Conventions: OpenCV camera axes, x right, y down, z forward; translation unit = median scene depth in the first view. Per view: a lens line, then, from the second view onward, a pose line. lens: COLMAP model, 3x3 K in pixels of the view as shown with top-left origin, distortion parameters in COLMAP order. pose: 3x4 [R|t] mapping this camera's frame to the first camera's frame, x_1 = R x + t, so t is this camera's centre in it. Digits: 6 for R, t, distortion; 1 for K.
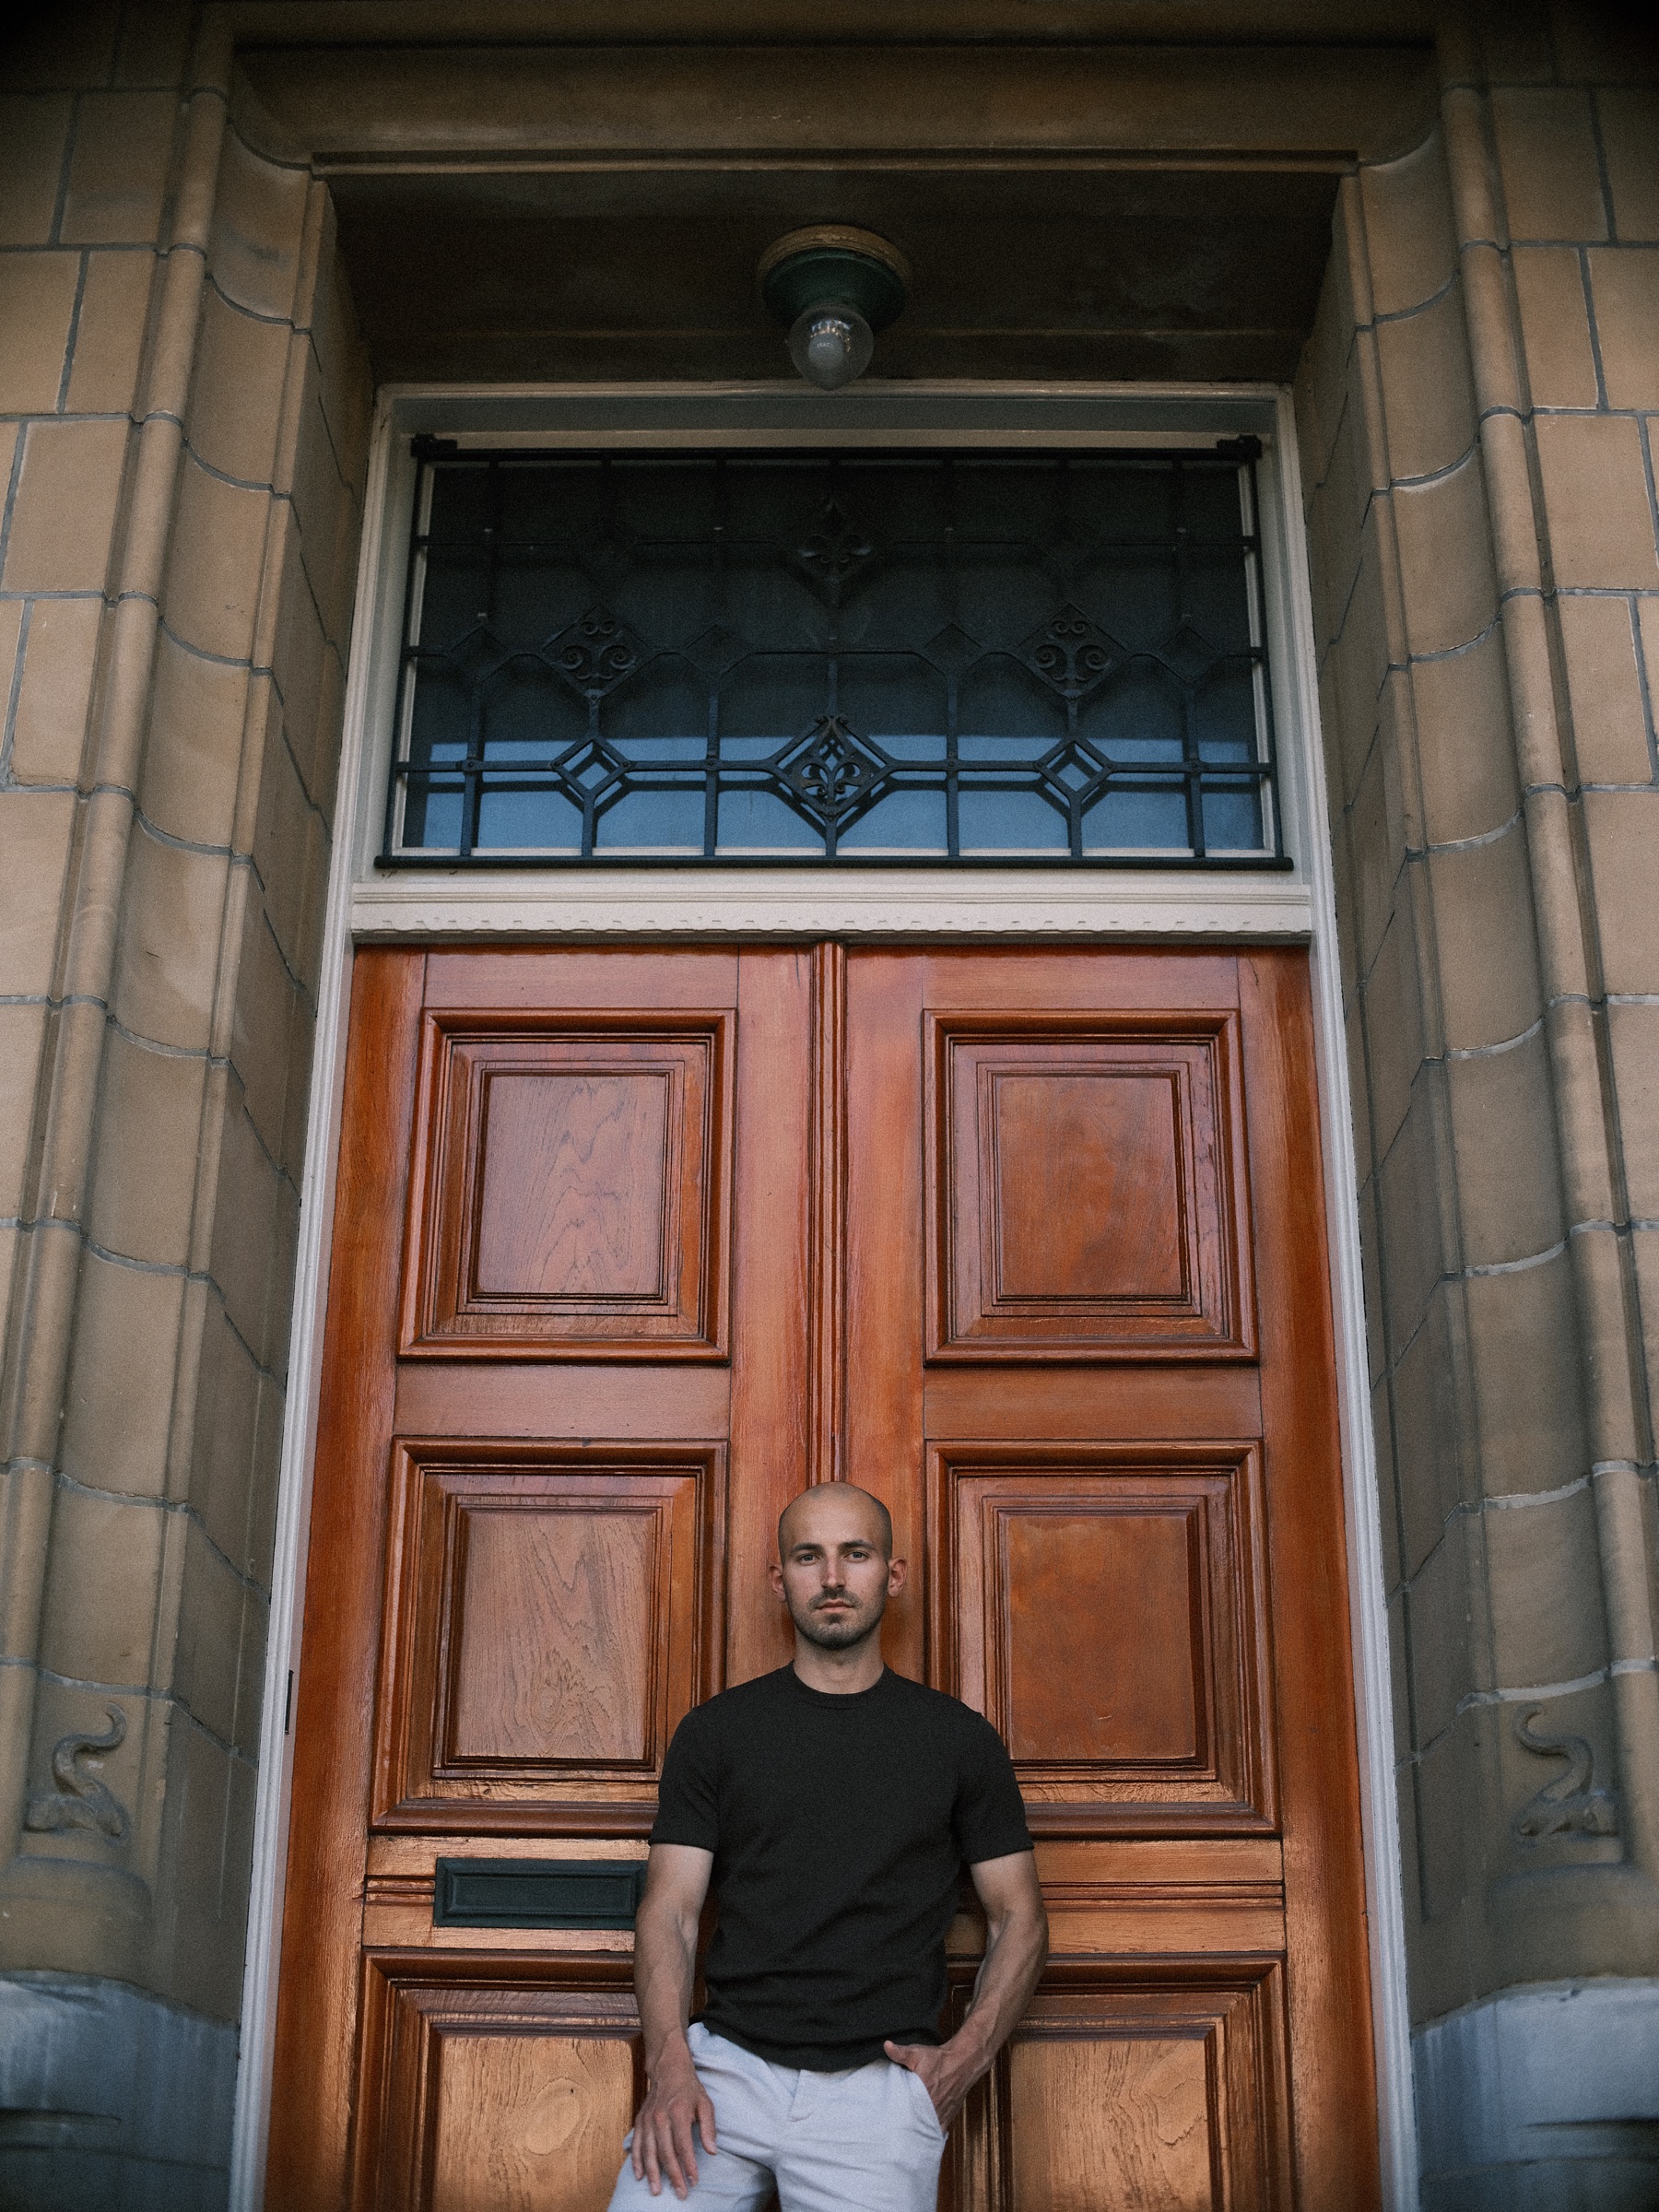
lens RADIAL K [[2655.9, 0, 816.2], [0, 2655.9, 1104.9], [0, 0, 1]] dist [-0.144314, 0.111573]
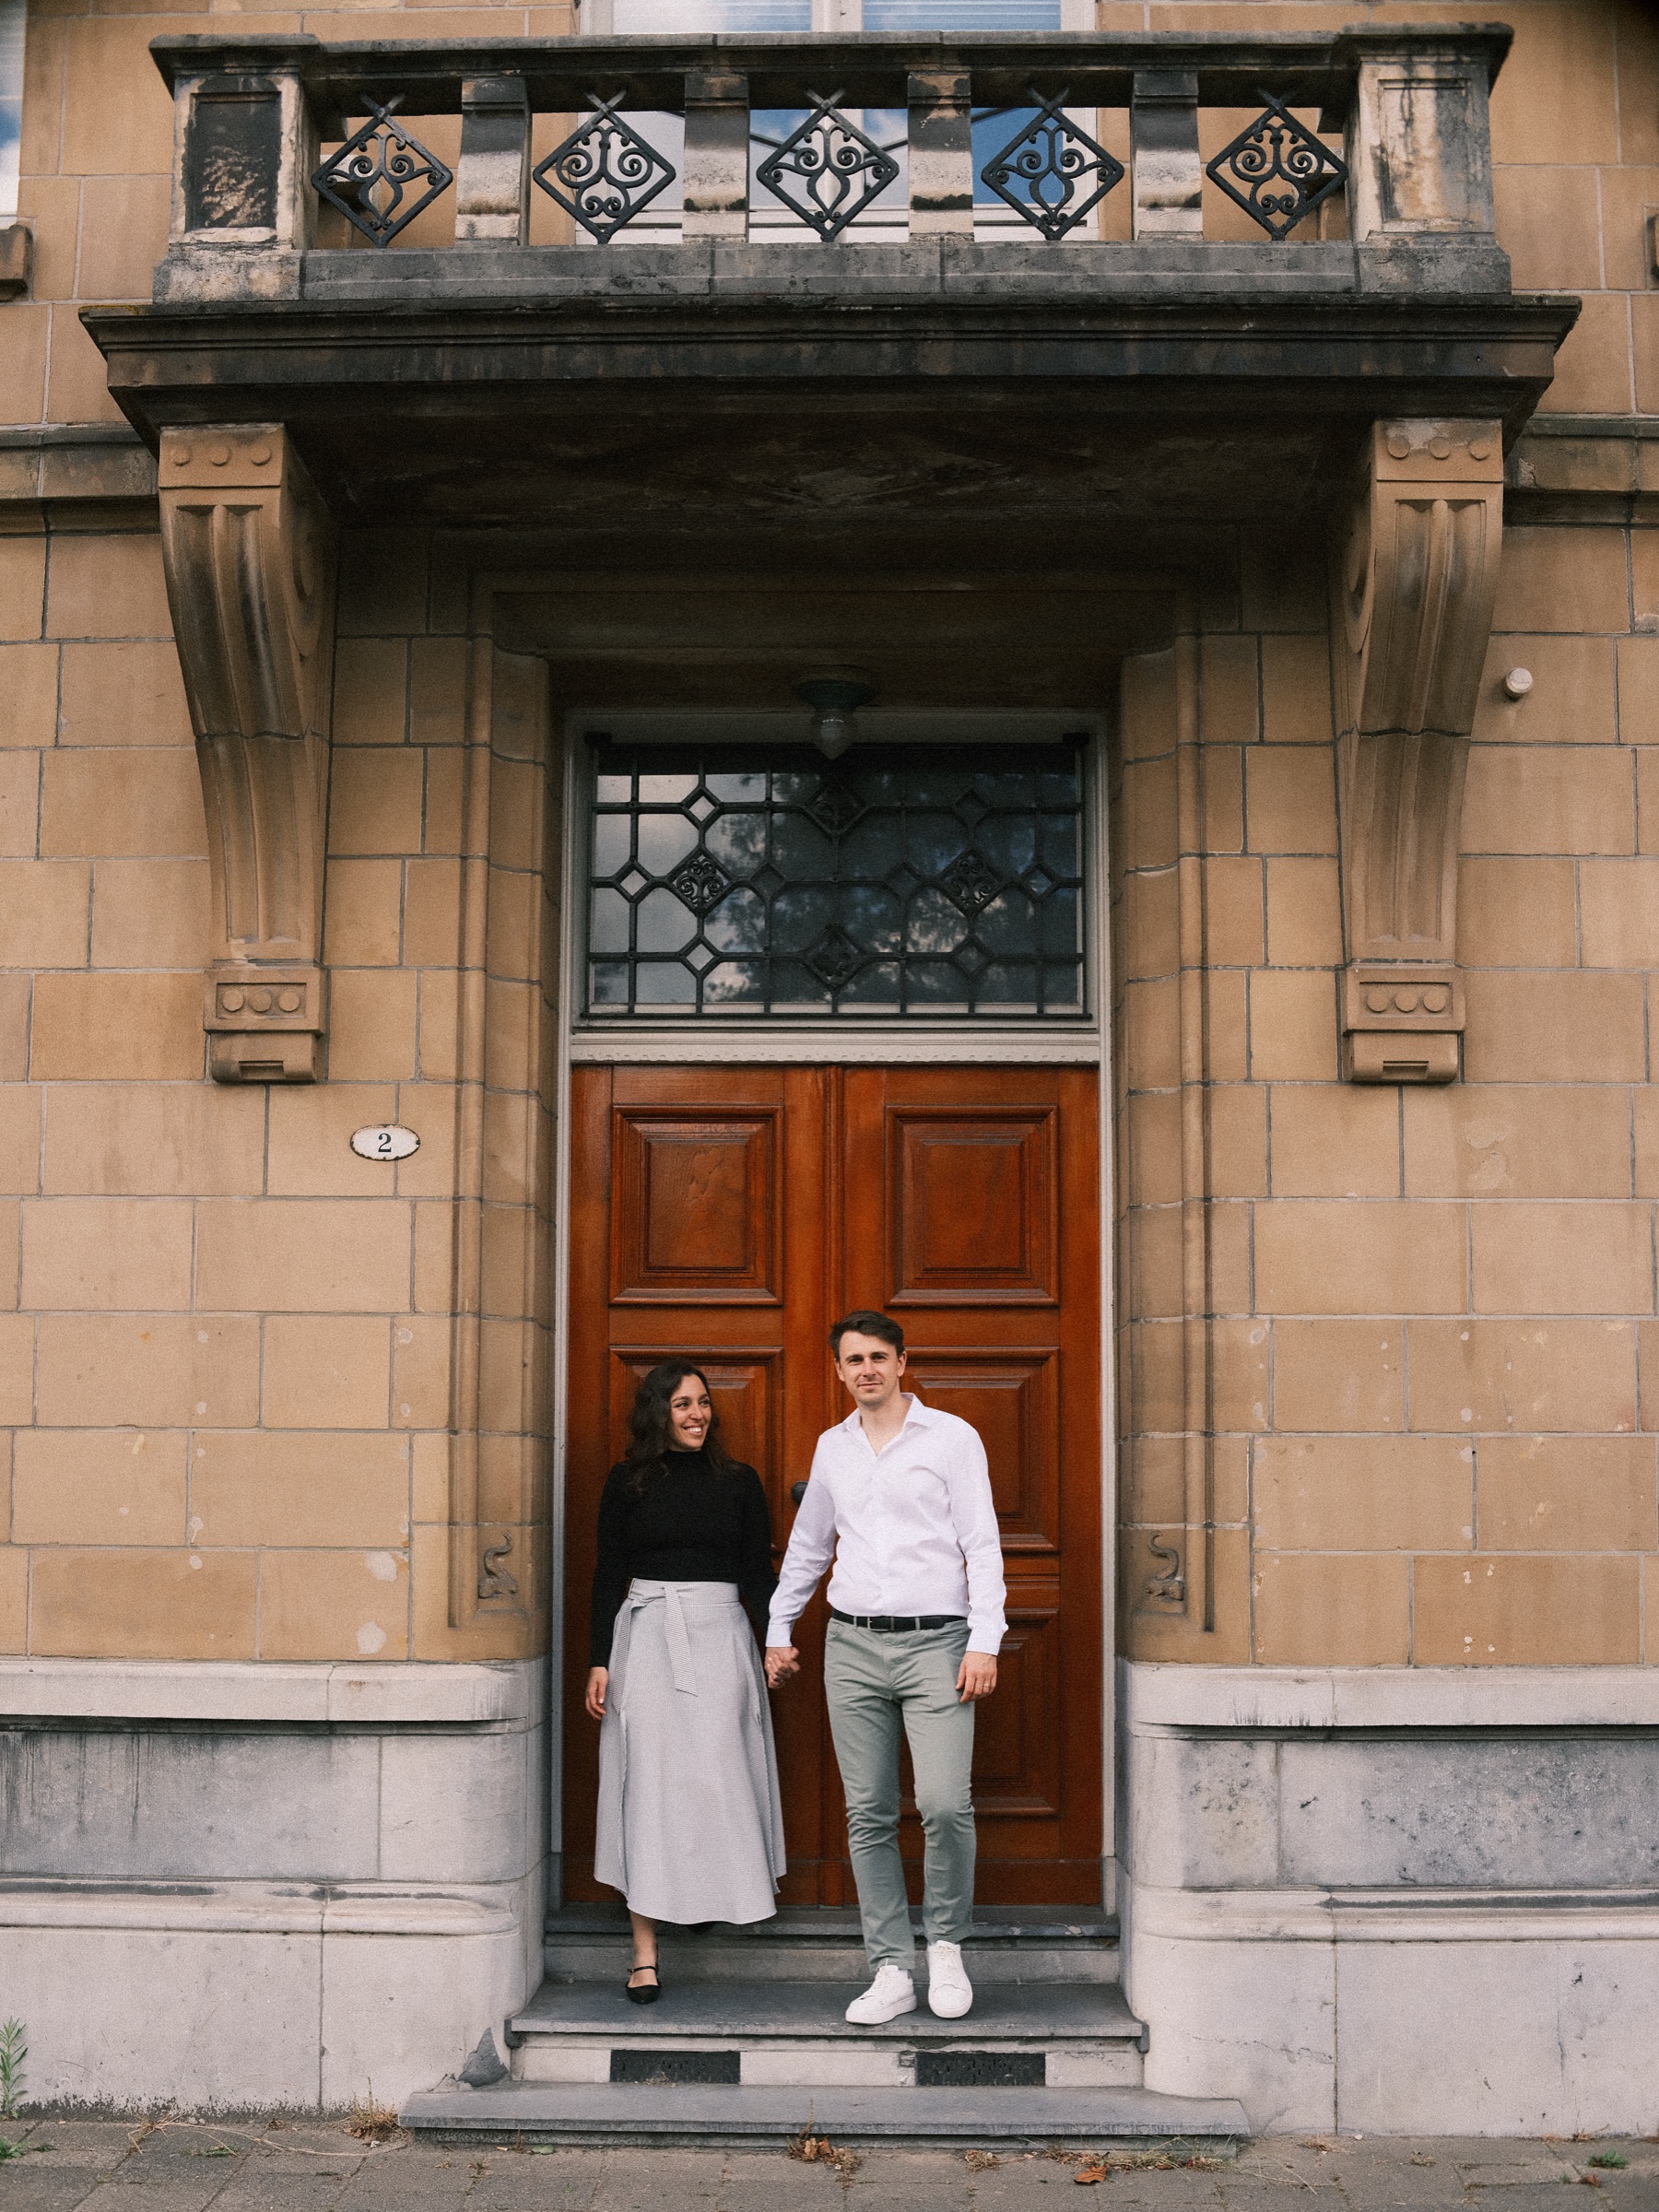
lens RADIAL K [[2655.9, 0, 816.2], [0, 2655.9, 1104.9], [0, 0, 1]] dist [-0.144314, 0.111573]
pose [[0.999985, -0.005282, -0.001114, -0.006209], [0.005394, 0.969892, 0.243477, -0.560929], [-0.000206, -0.243479, 0.969906, -0.903865]]
